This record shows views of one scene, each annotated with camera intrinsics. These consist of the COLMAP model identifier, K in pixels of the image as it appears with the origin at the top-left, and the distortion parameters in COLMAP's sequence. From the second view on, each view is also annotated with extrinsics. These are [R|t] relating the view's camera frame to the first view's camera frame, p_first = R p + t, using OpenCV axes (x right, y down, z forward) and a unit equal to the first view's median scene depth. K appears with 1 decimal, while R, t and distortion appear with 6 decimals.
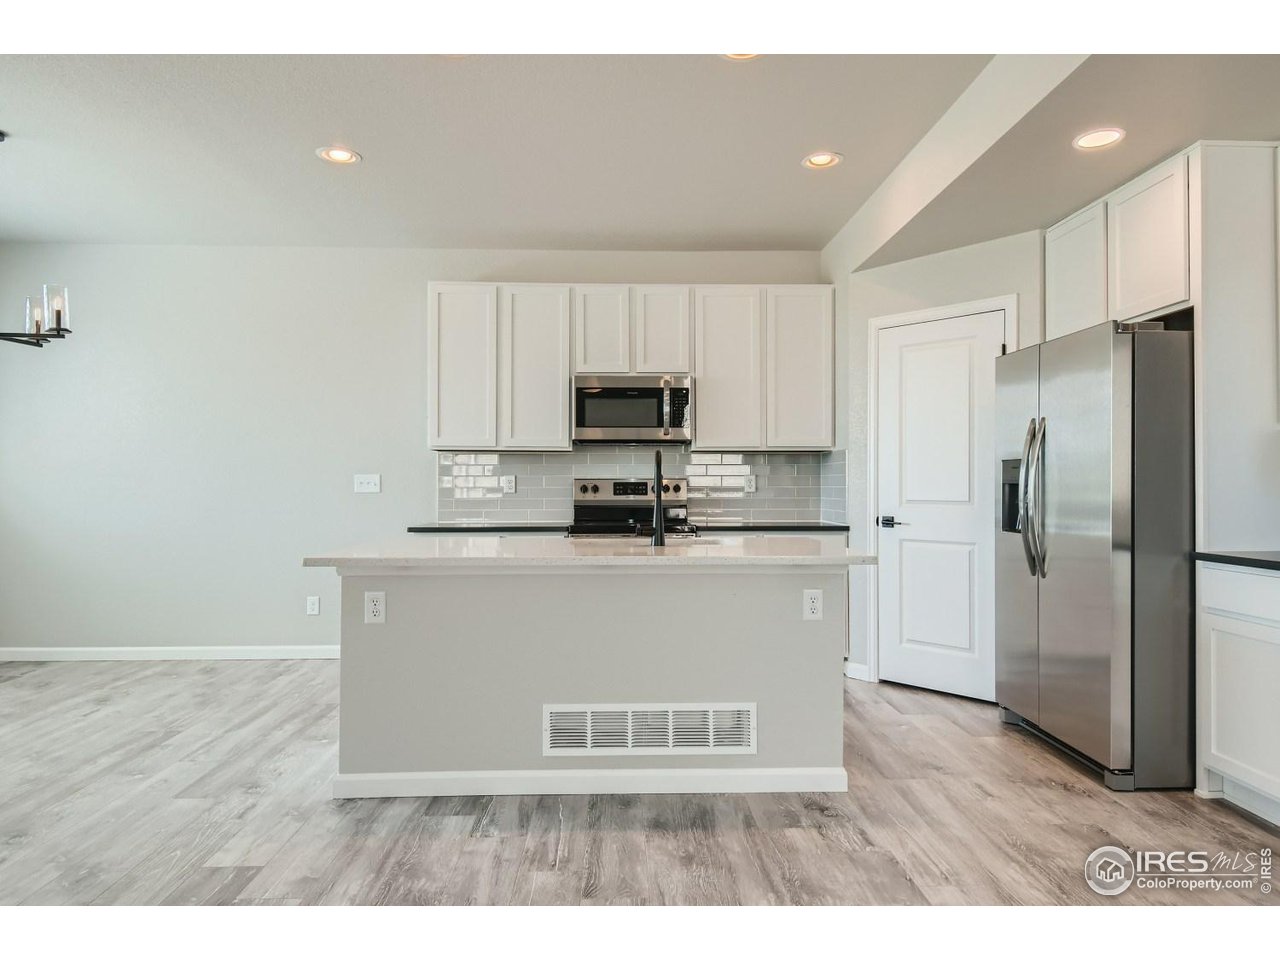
lens RADIAL K [[778.5, 0, 629.7], [0, 778.5, 482.3], [0, 0, 1]] dist [0.021940, -0.018128]
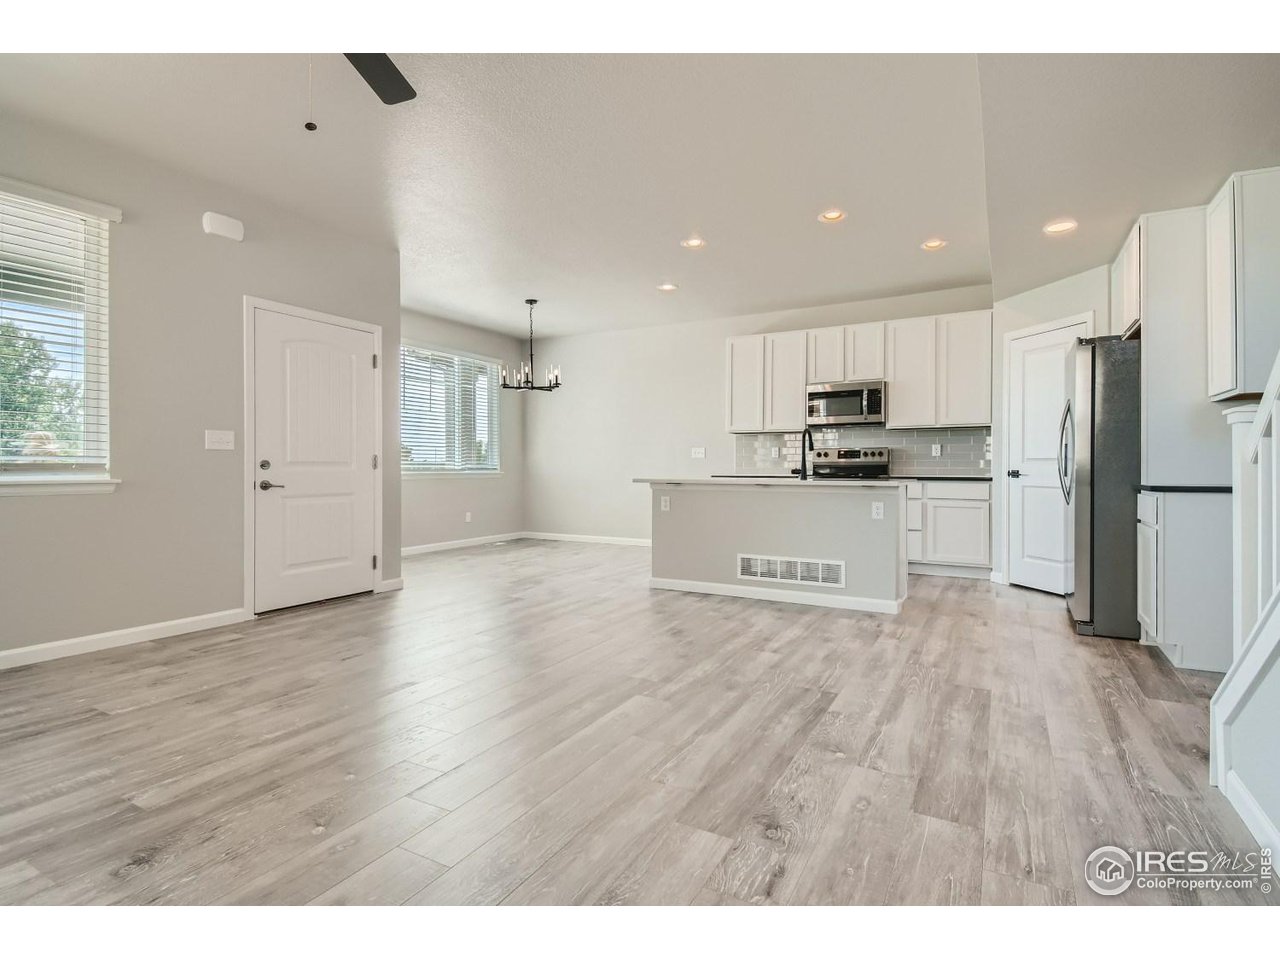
lens RADIAL K [[634.0, 0, 638.5], [0, 634.0, 475.5], [0, 0, 1]] dist [0.020786, -0.009226]
pose [[0.856971, 0.007750, -0.515307, 0.355647], [0.002552, 0.999811, 0.019281, 0.030136], [0.515359, -0.017839, 0.856789, -0.385093]]
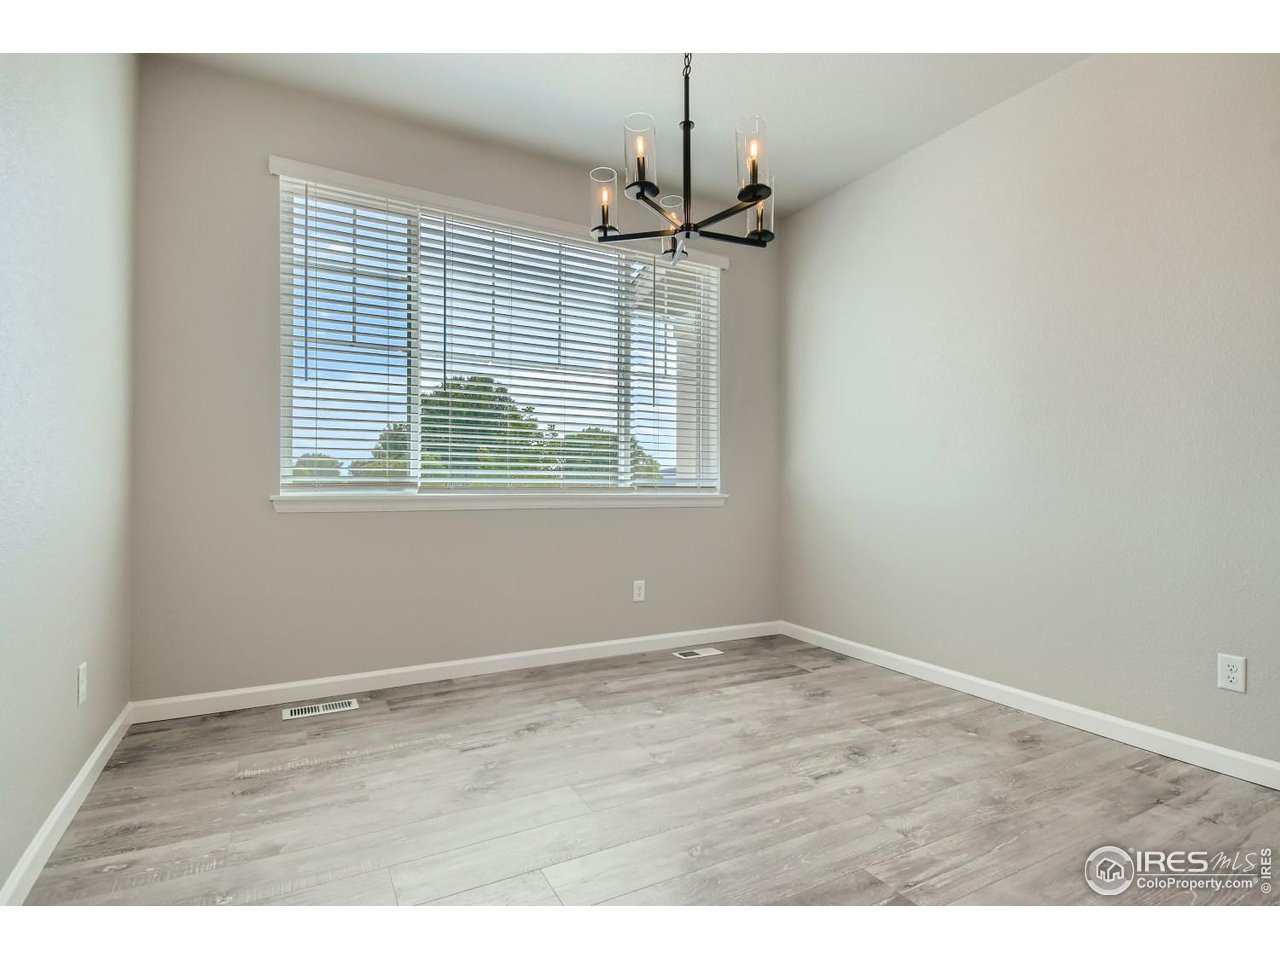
lens RADIAL K [[634.0, 0, 626.7], [0, 634.0, 488.7], [0, 0, 1]] dist [0.020786, -0.009226]
pose [[0.438061, 0.012974, -0.898852, -0.242761], [-0.007622, 0.999914, 0.010719, 0.035706], [0.898913, 0.002155, 0.438122, 0.542822]]
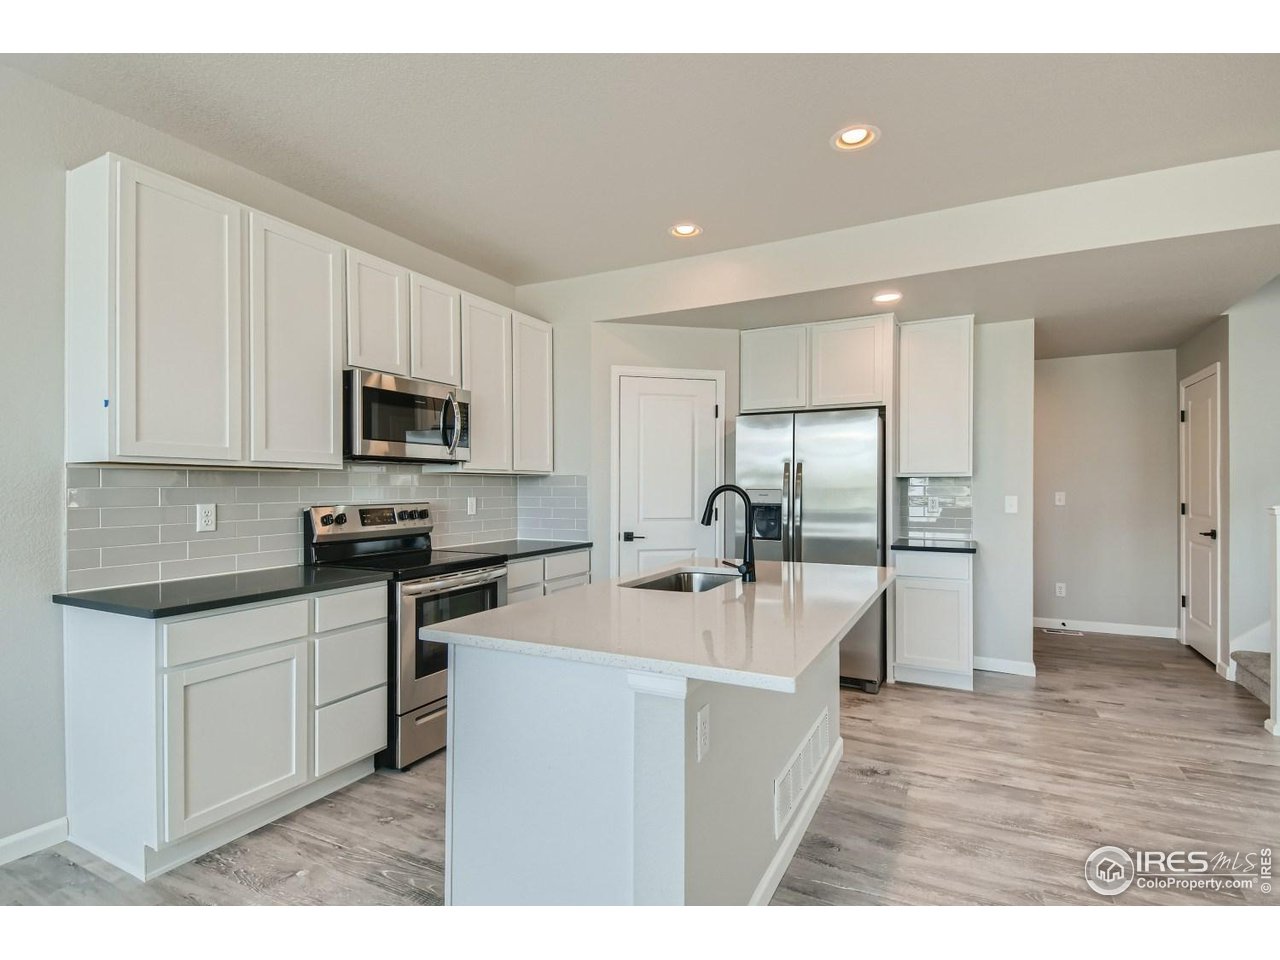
lens RADIAL K [[634.0, 0, 651.8], [0, 634.0, 485.8], [0, 0, 1]] dist [0.020786, -0.009226]
pose [[0.490407, 0.001443, 0.871492, -0.523662], [-0.001386, 0.999999, -0.000876, -0.028191], [-0.871492, -0.000778, 0.490408, 0.507268]]
